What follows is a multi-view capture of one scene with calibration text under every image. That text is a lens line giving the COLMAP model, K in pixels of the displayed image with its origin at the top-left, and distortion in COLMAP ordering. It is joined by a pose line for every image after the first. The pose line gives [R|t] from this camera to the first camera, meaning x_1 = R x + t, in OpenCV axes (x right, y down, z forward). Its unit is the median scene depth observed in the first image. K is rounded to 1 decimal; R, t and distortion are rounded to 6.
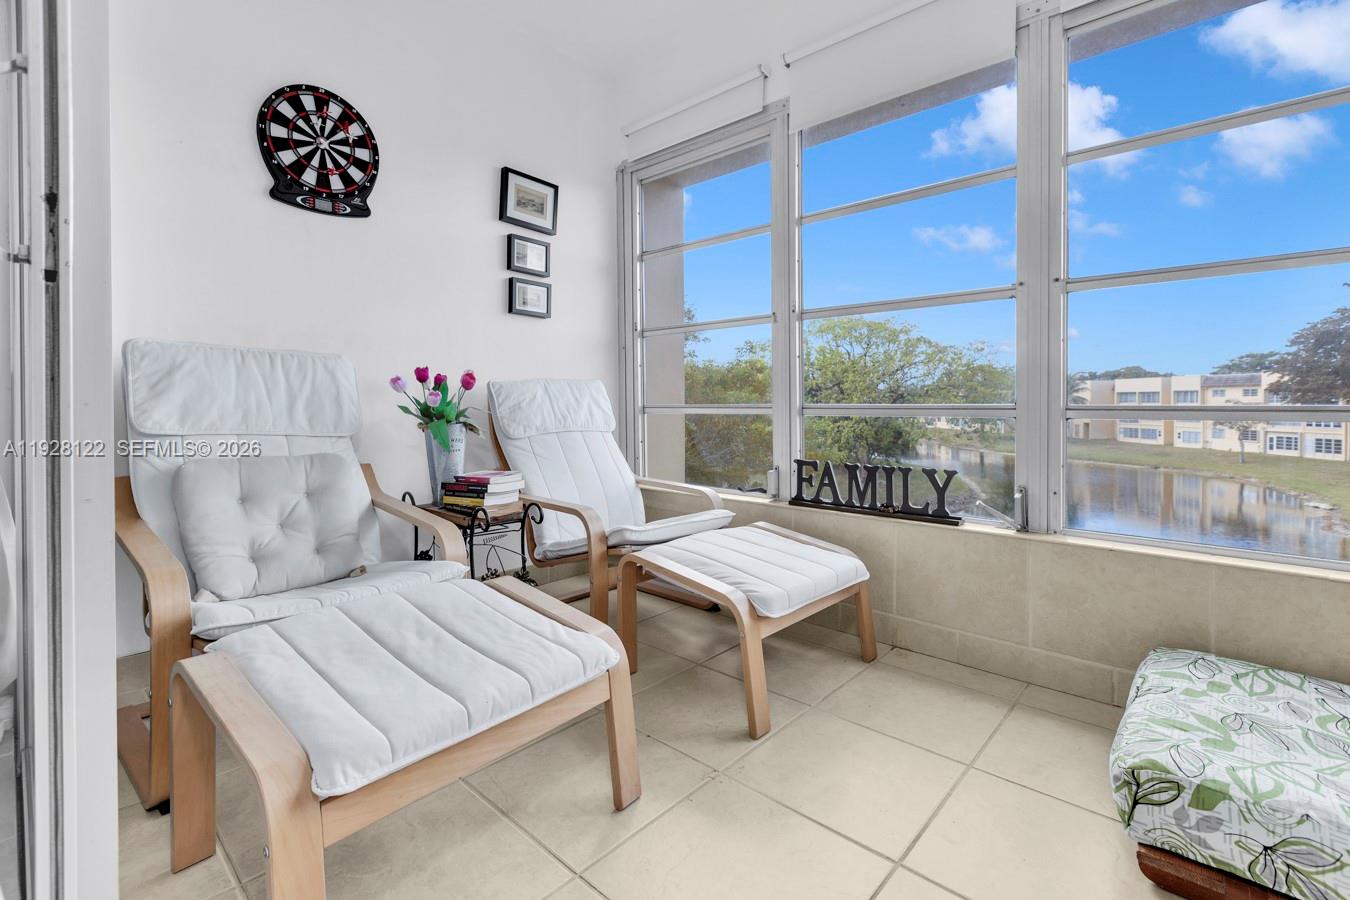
lens RADIAL K [[618.1, 0, 659.3], [0, 618.1, 410.6], [0, 0, 1]] dist [0.001391, -0.001375]
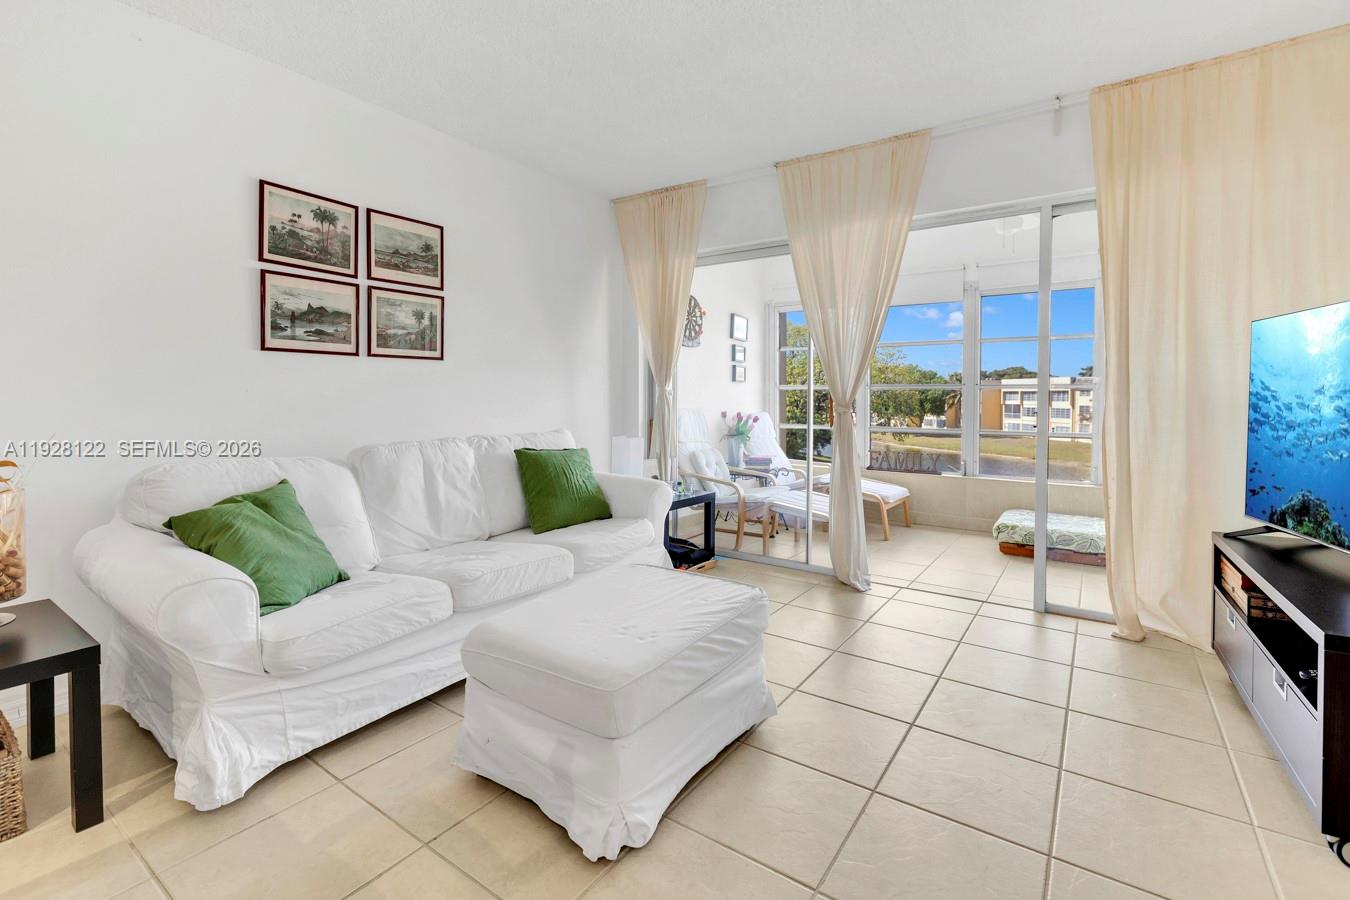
lens RADIAL K [[618.1, 0, 672.2], [0, 618.1, 396.1], [0, 0, 1]] dist [0.001391, -0.001375]
pose [[0.989470, 0.006977, 0.144567, -0.908505], [-0.004835, 0.999873, -0.015161, -0.090805], [-0.144654, 0.014302, 0.989379, -1.270429]]
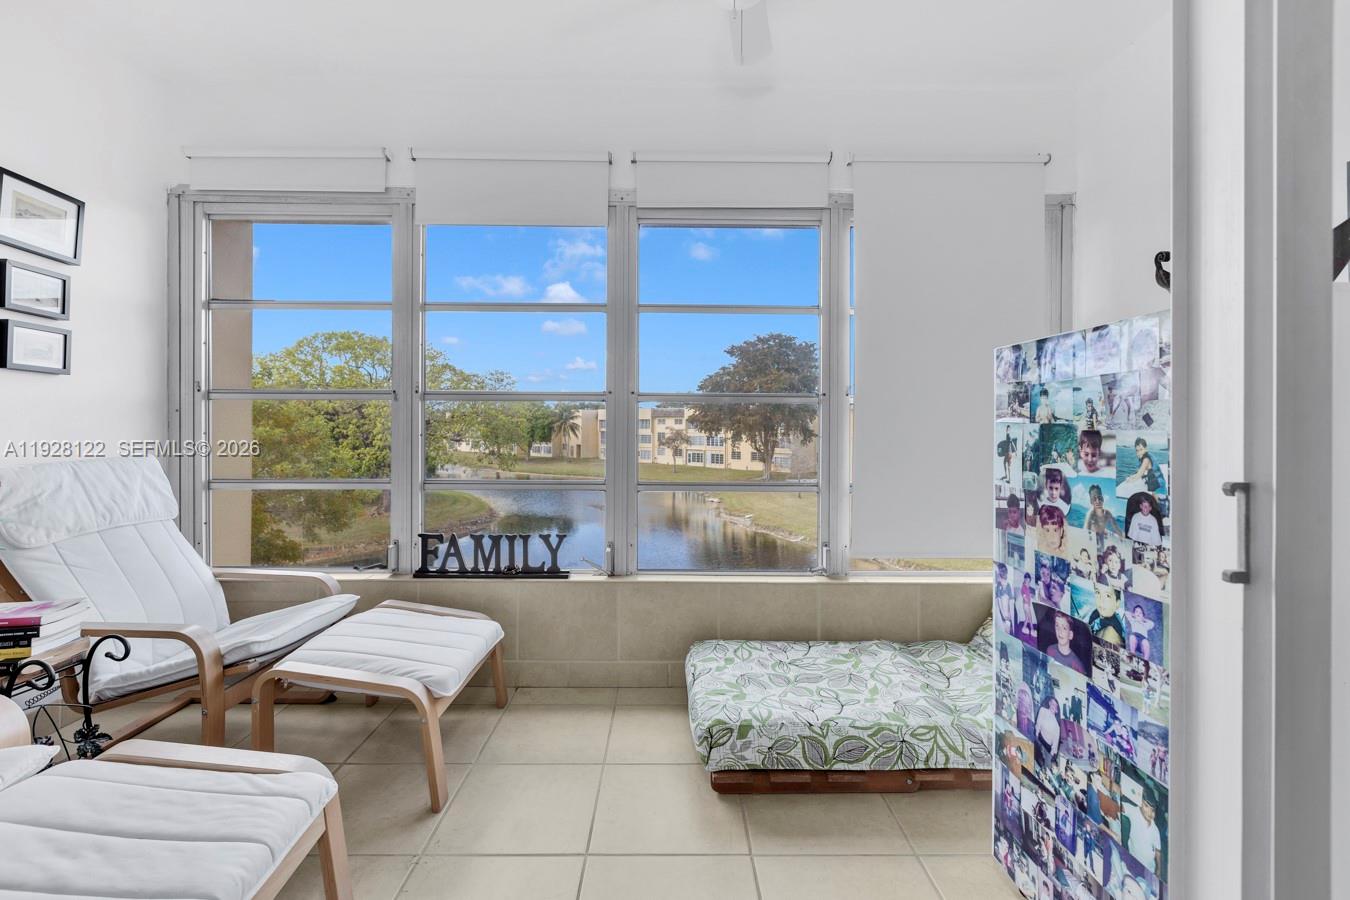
lens RADIAL K [[618.1, 0, 673.8], [0, 618.1, 429.1], [0, 0, 1]] dist [0.001391, -0.001375]
pose [[0.726895, 0.001662, 0.686746, -0.203463], [0.004911, 0.999959, -0.007618, -0.096121], [-0.686731, 0.008910, 0.726857, -0.065129]]
